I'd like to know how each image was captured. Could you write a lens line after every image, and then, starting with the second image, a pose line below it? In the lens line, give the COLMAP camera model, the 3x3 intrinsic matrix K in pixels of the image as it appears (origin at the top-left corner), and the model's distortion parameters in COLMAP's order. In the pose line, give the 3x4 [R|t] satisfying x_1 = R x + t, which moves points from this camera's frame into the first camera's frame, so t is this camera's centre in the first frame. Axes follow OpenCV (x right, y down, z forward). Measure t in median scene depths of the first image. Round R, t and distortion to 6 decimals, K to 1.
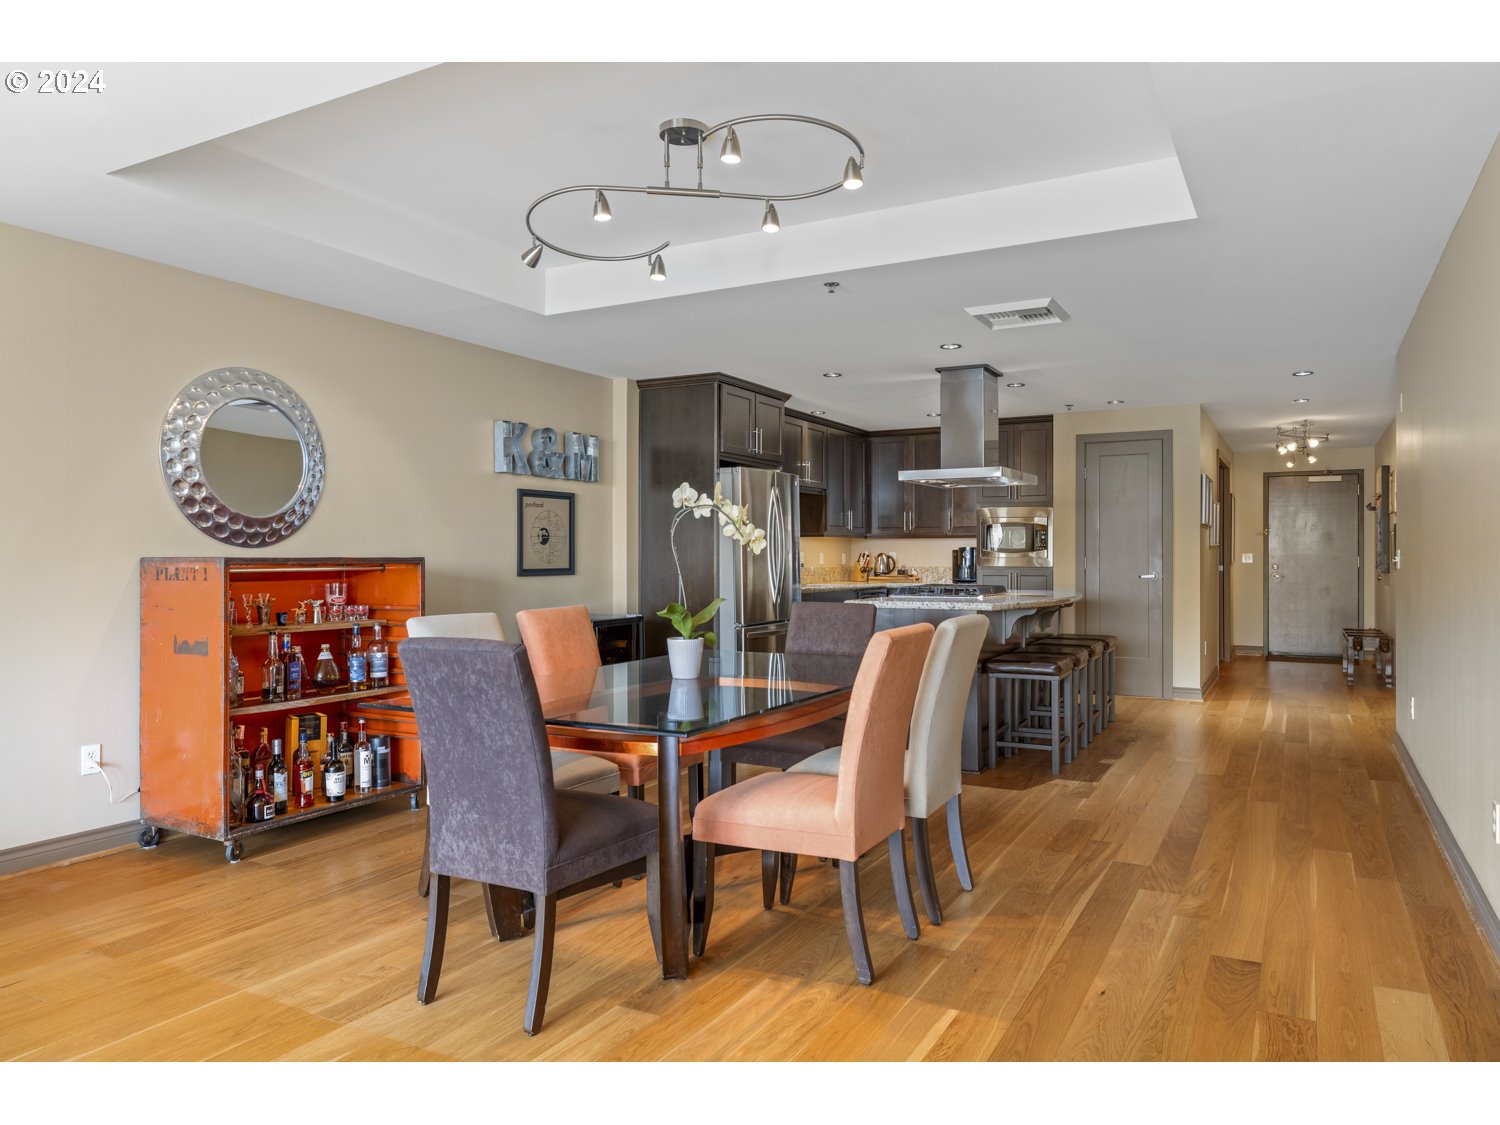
lens RADIAL K [[1010.6, 0, 753.3], [0, 1010.6, 564.8], [0, 0, 1]] dist [-0.002929, -0.000134]
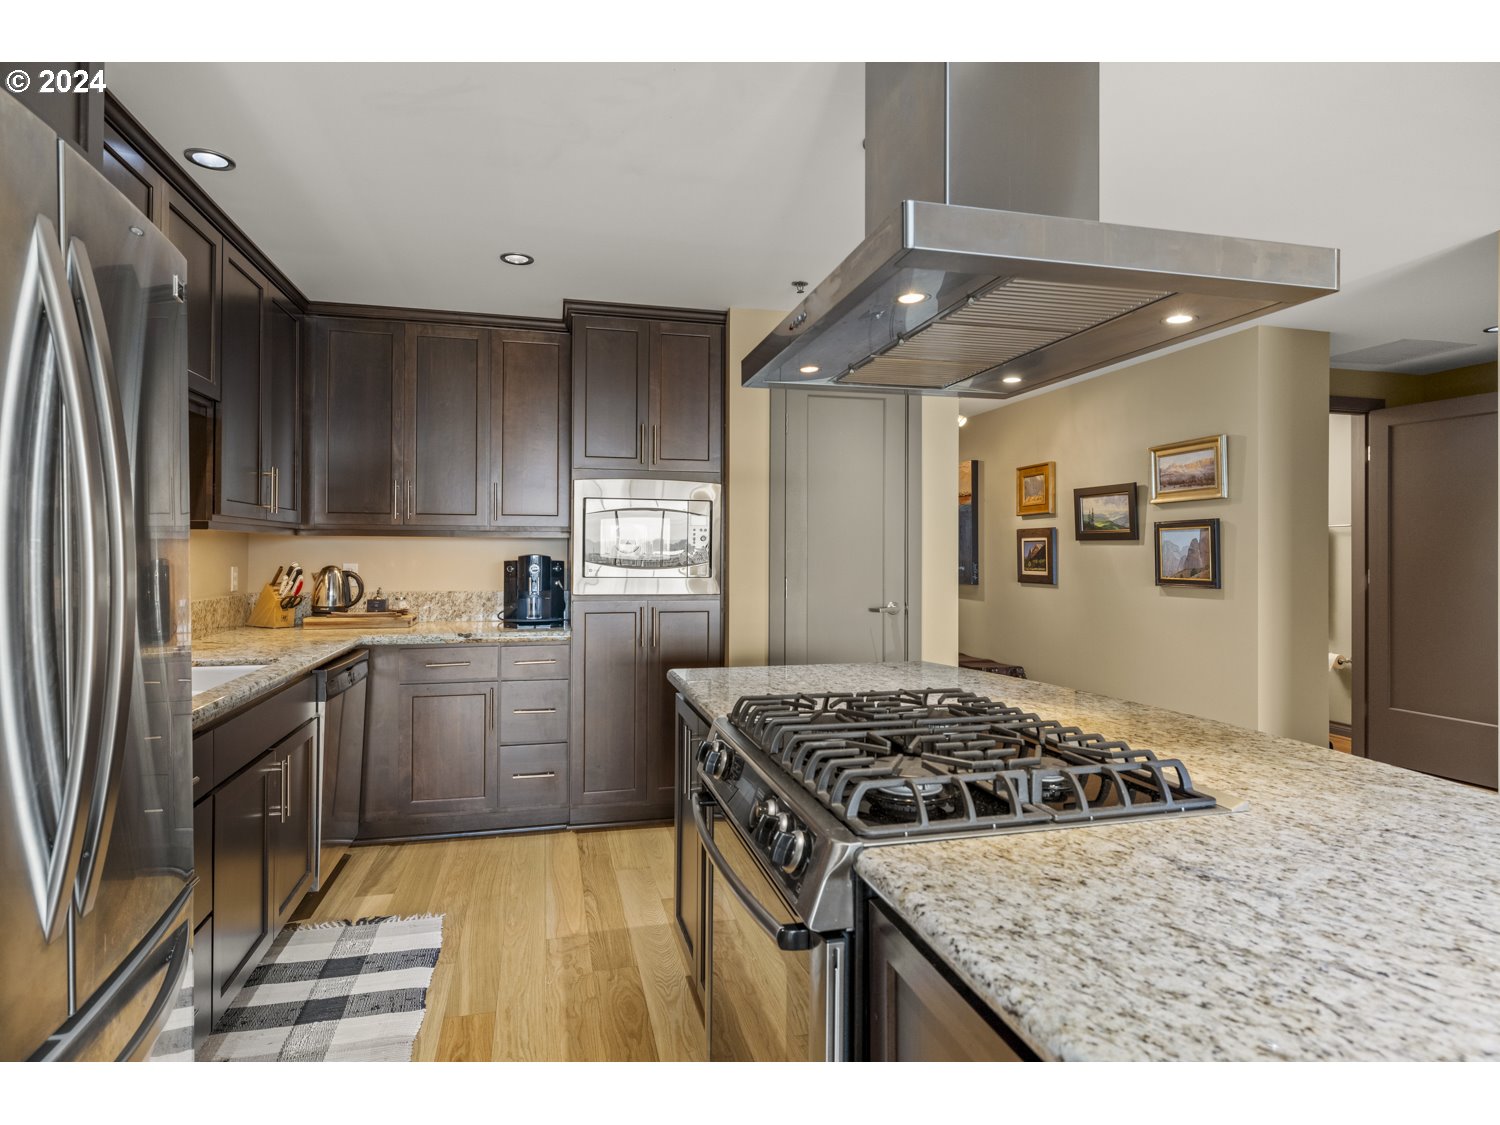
lens RADIAL K [[797.2, 0, 750.3], [0, 797.2, 554.1], [0, 0, 1]] dist [-0.000665, -0.000845]
pose [[0.727534, 0.005061, 0.686053, 0.013727], [0.000649, 0.999967, -0.008065, -0.014681], [-0.686072, 0.006313, 0.727507, 0.620837]]
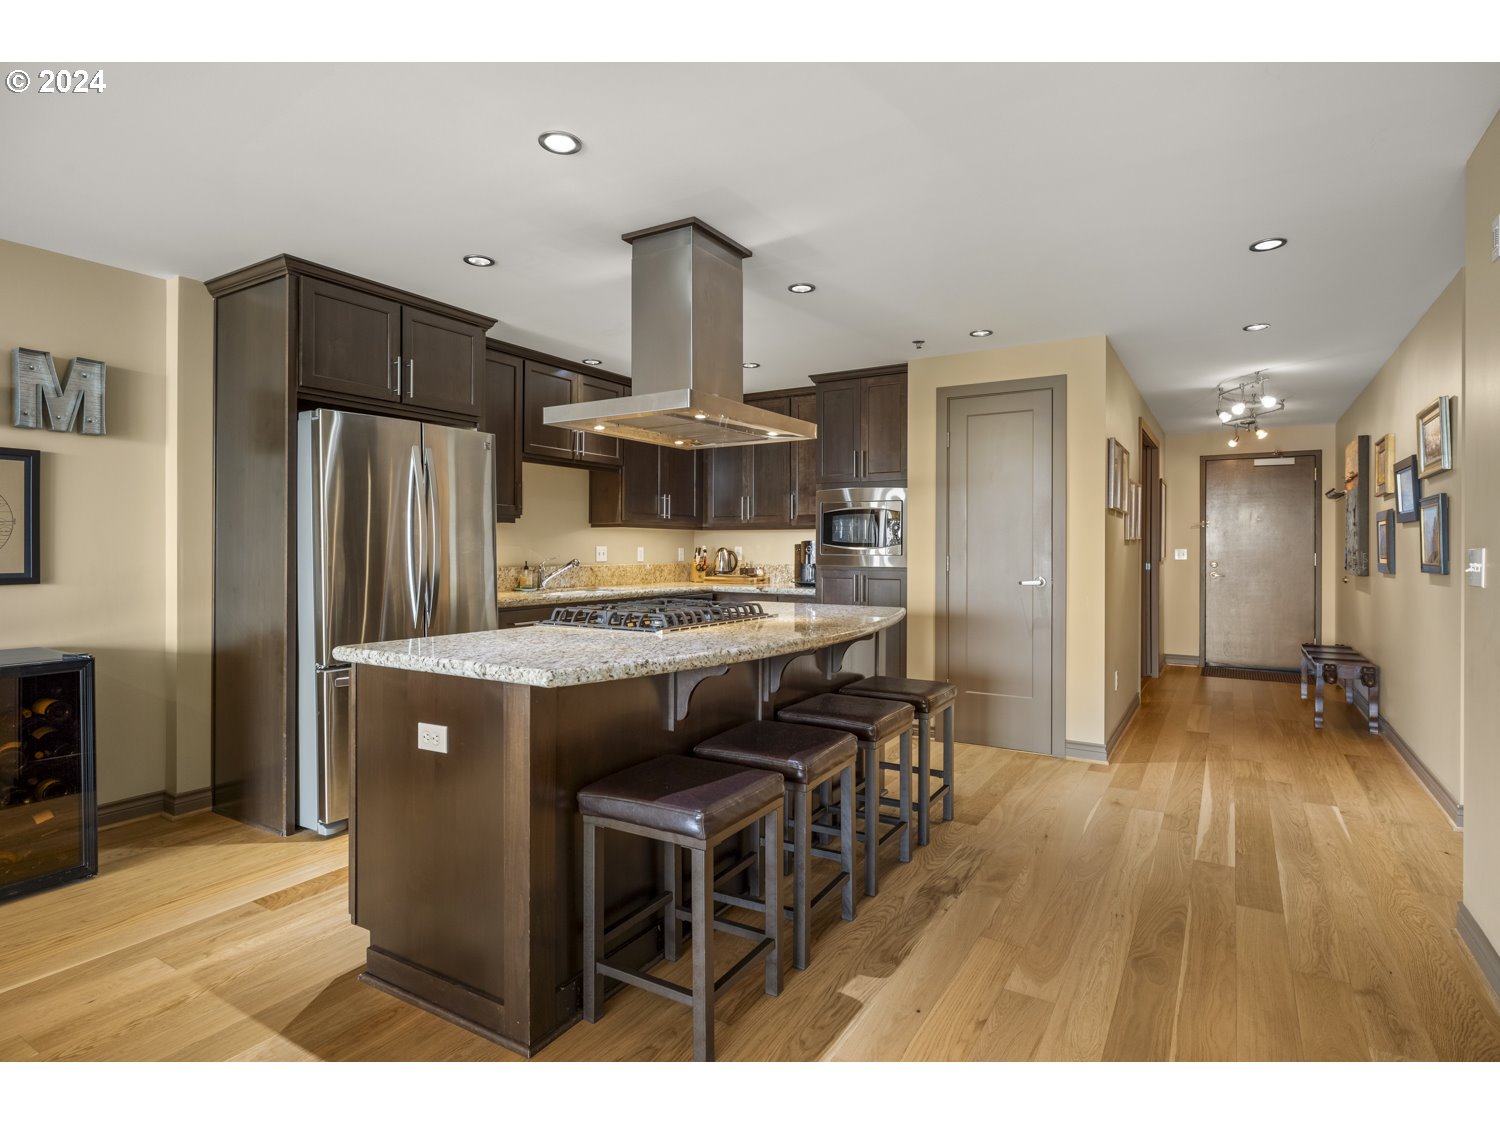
lens RADIAL K [[797.2, 0, 747.2], [0, 797.2, 552.6], [0, 0, 1]] dist [-0.000665, -0.000845]
pose [[0.998733, 0.003994, -0.050169, 0.189200], [-0.004115, 0.999989, -0.002305, -0.006450], [0.050159, 0.002508, 0.998738, 0.371120]]
